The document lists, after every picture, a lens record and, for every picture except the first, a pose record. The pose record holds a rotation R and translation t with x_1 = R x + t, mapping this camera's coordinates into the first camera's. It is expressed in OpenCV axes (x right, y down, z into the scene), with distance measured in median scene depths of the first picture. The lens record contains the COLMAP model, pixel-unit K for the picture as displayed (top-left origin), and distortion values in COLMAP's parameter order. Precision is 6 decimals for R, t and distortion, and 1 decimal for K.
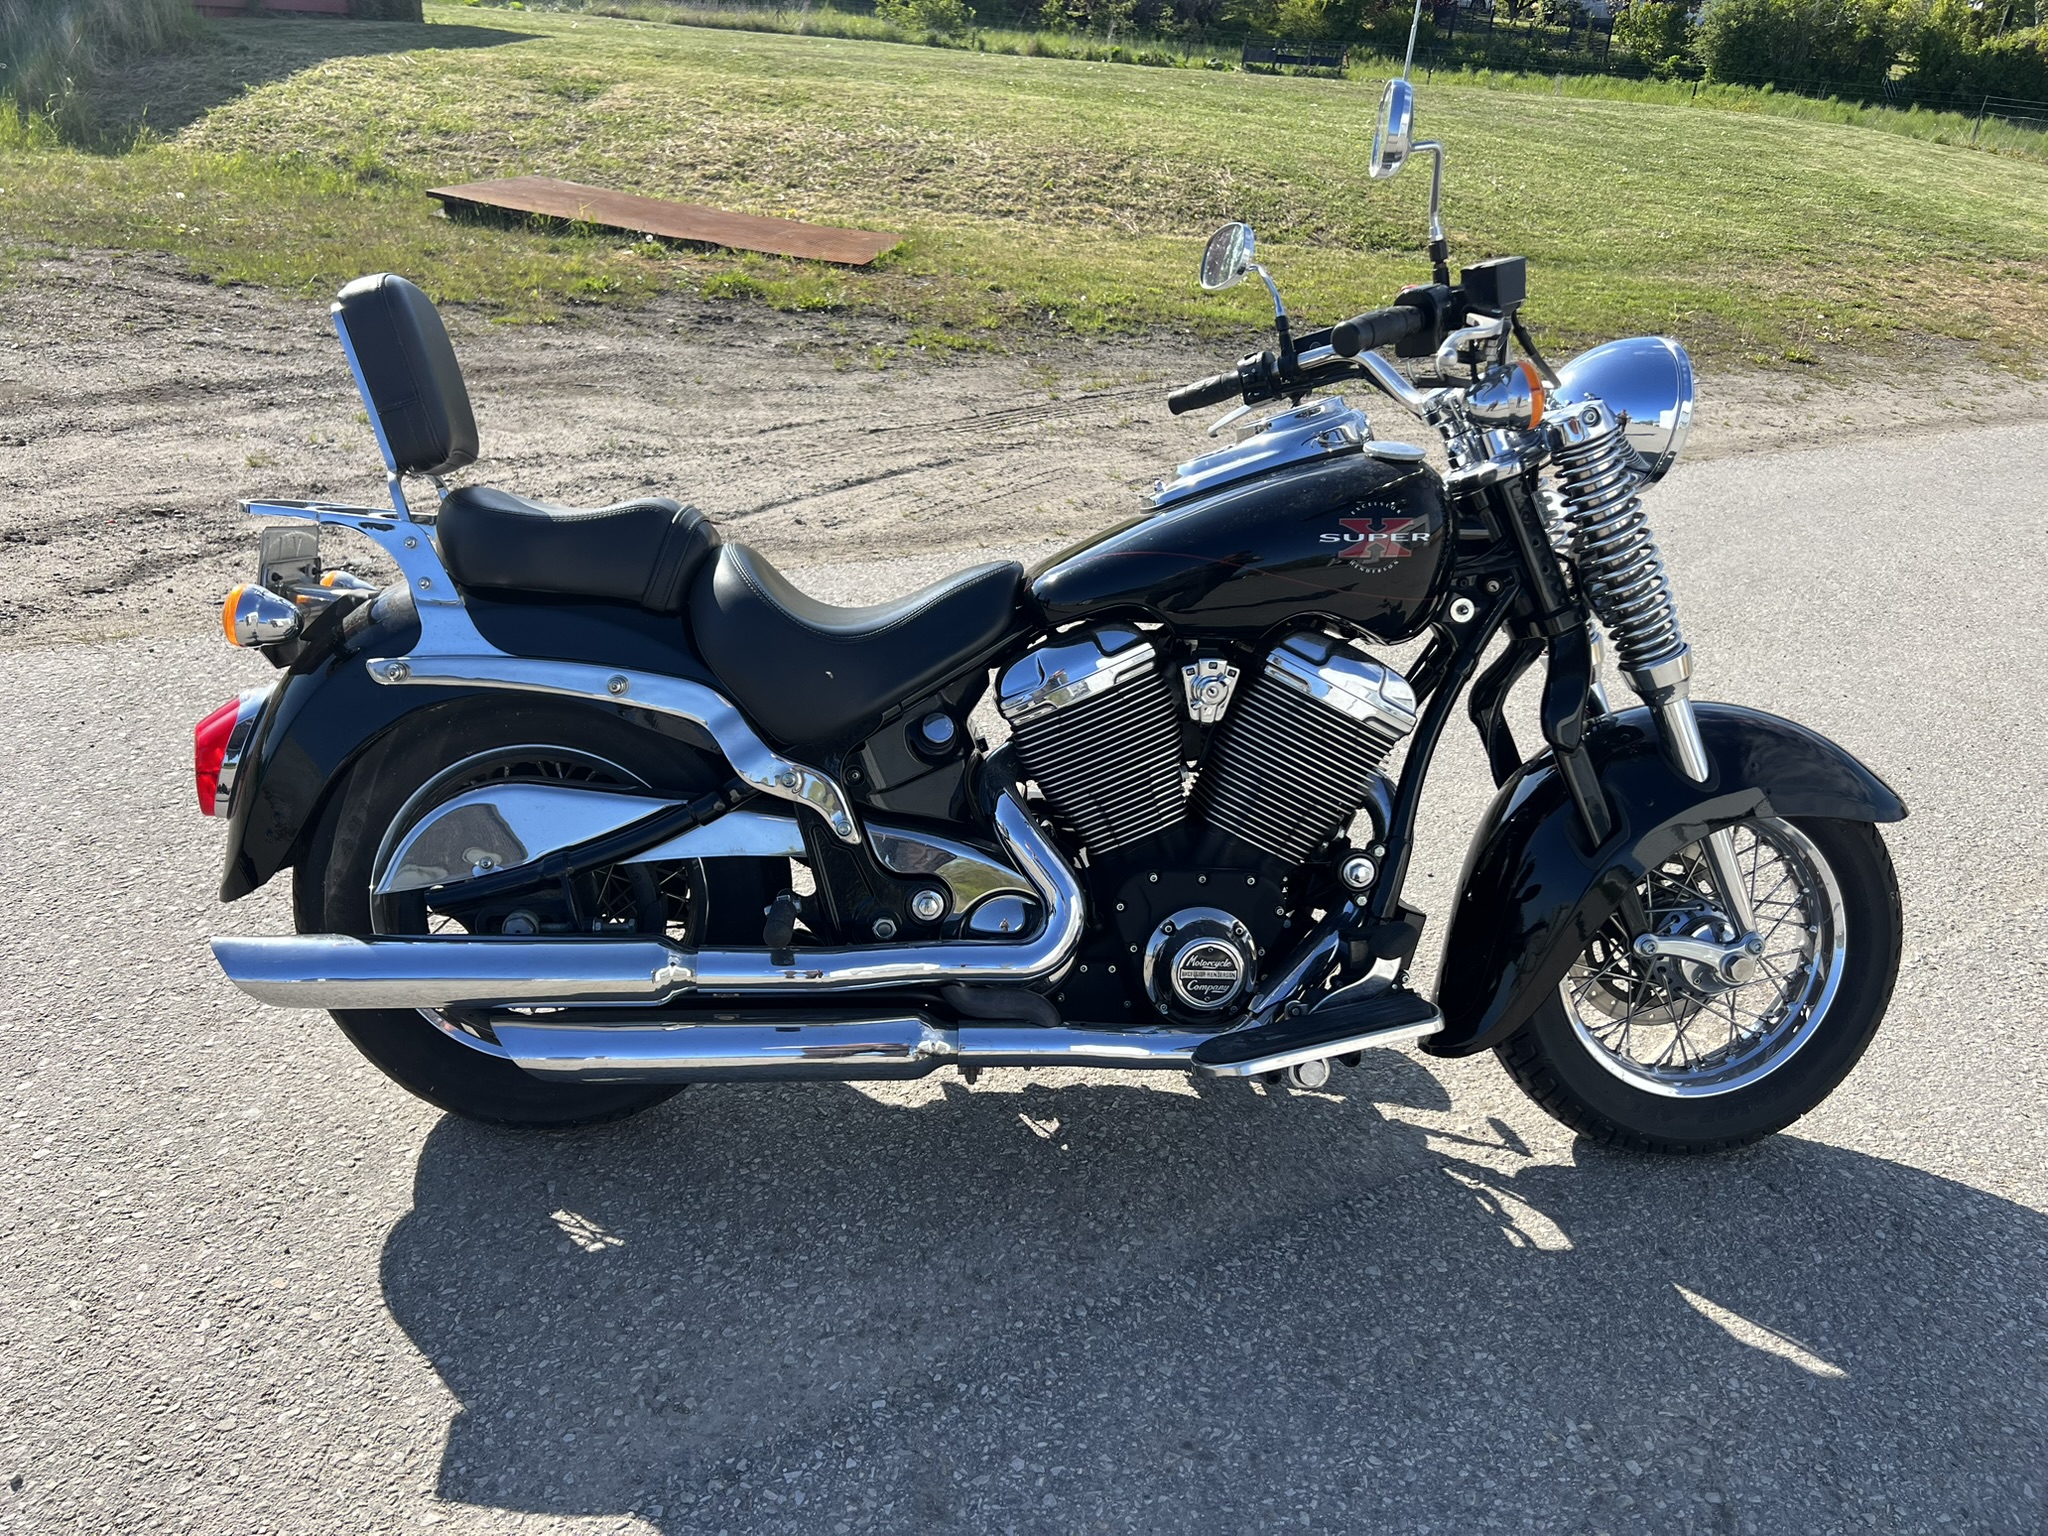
lens RADIAL K [[1525.0, 0, 1005.2], [0, 1525.0, 764.9], [0, 0, 1]] dist [0.045094, -0.051275]
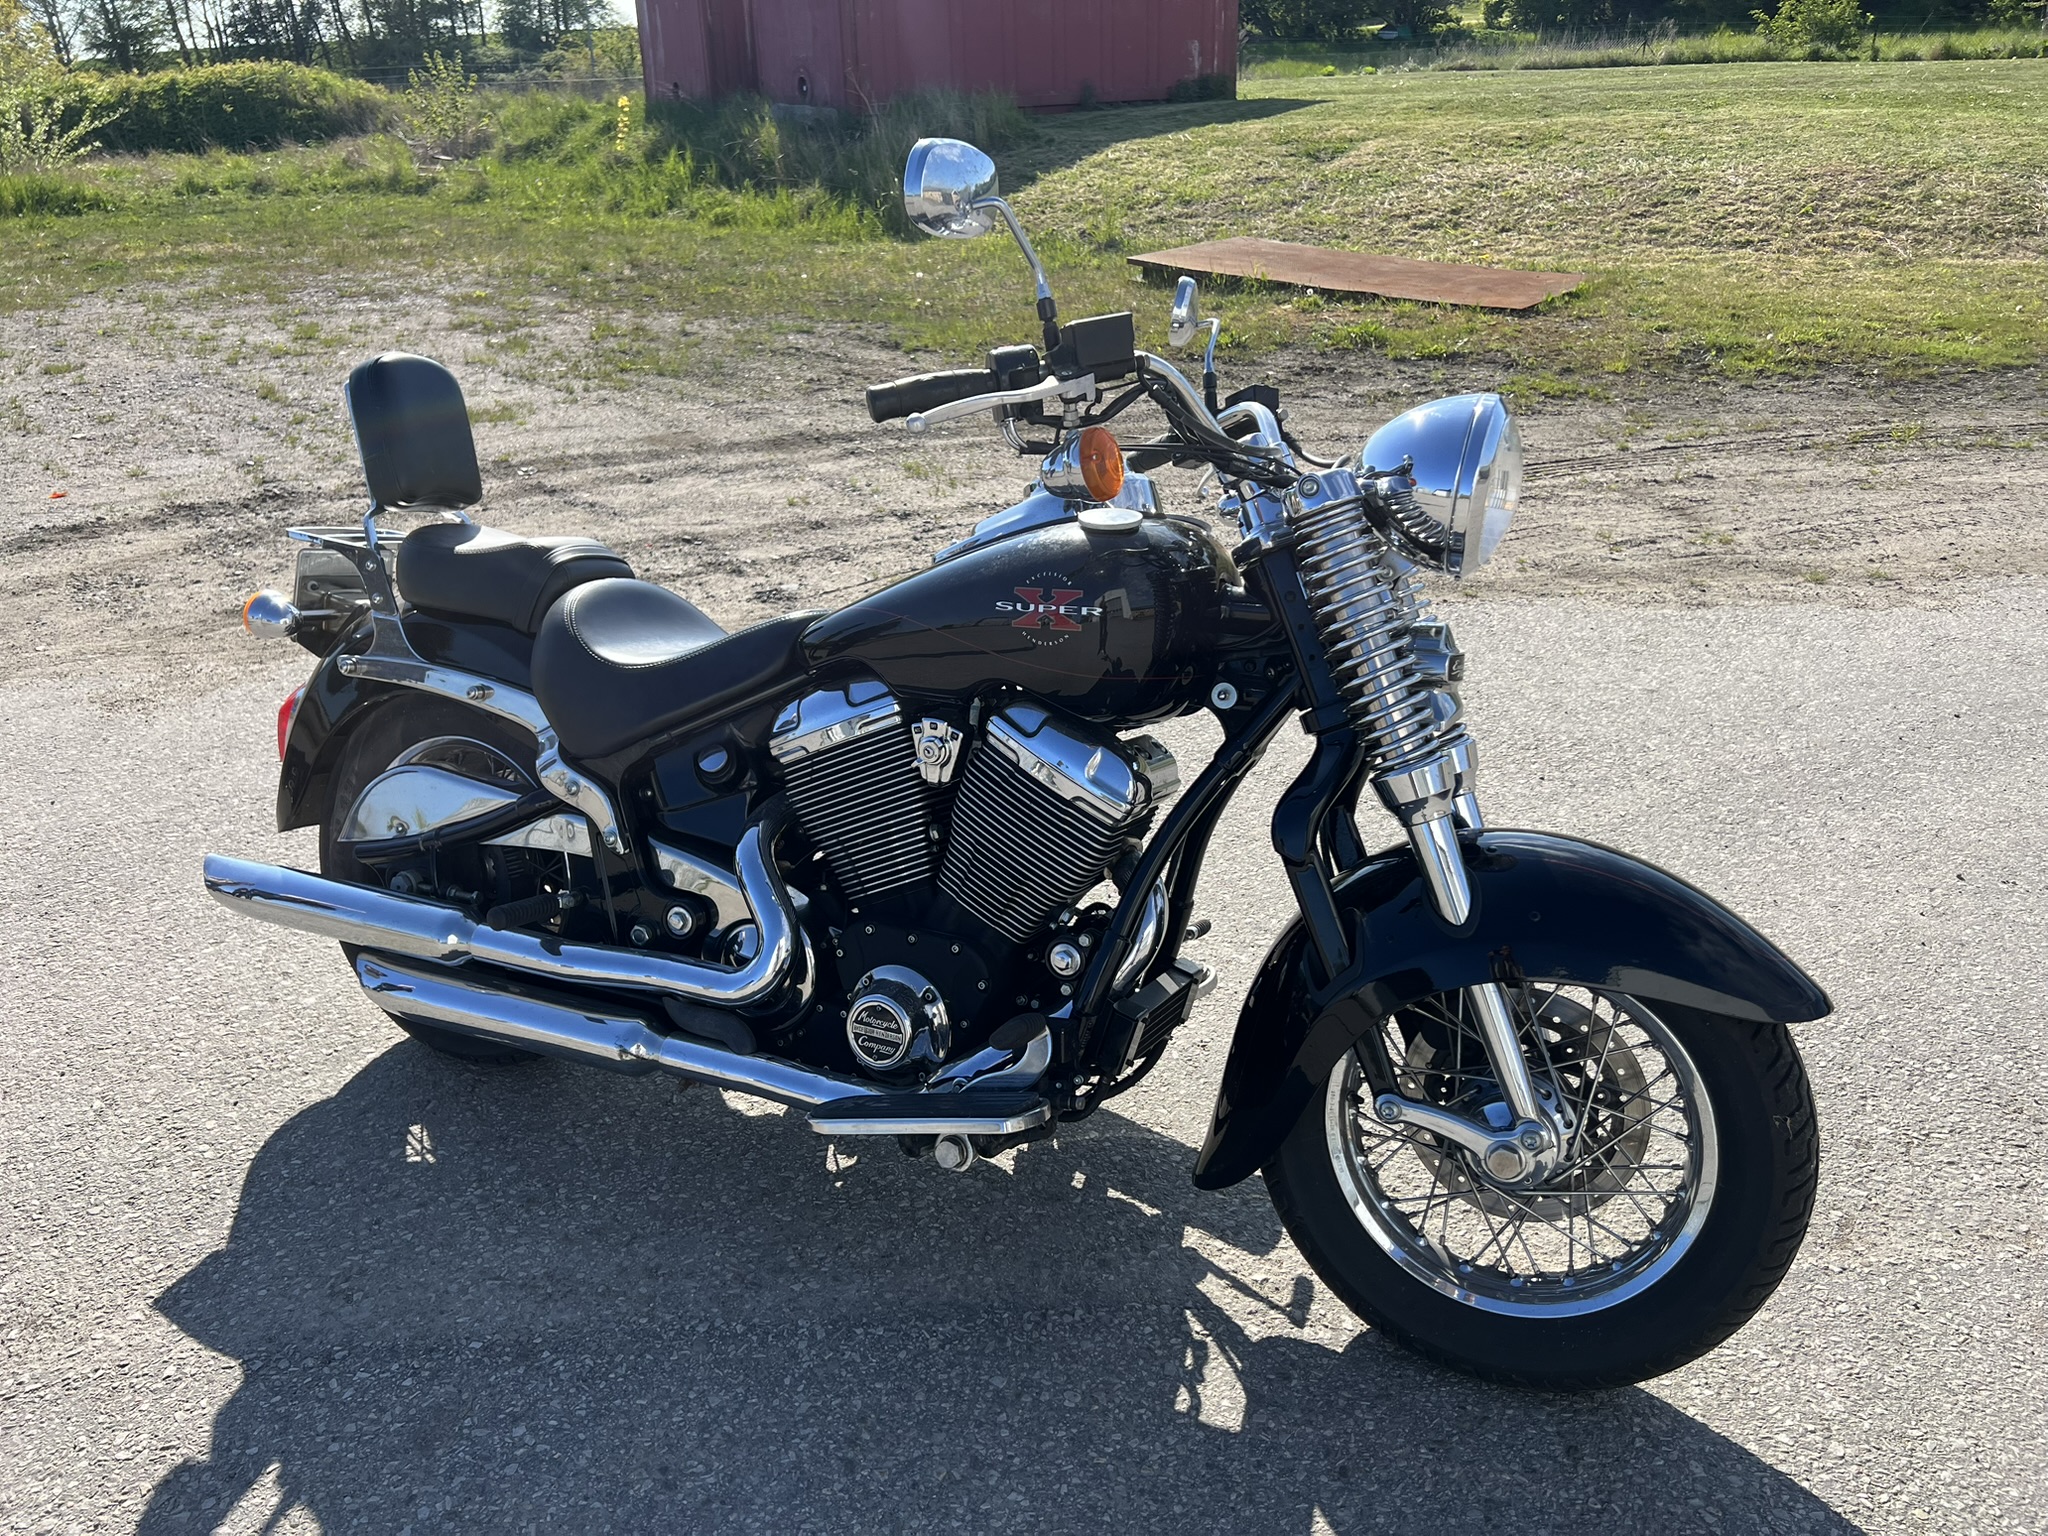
lens RADIAL K [[1531.4, 0, 1009.4], [0, 1531.4, 746.4], [0, 0, 1]] dist [0.041090, -0.043867]
pose [[0.866292, 0.104053, -0.488581, 0.597165], [-0.123847, 0.992267, -0.008269, -0.044681], [0.483943, 0.067673, 0.872479, 0.136729]]
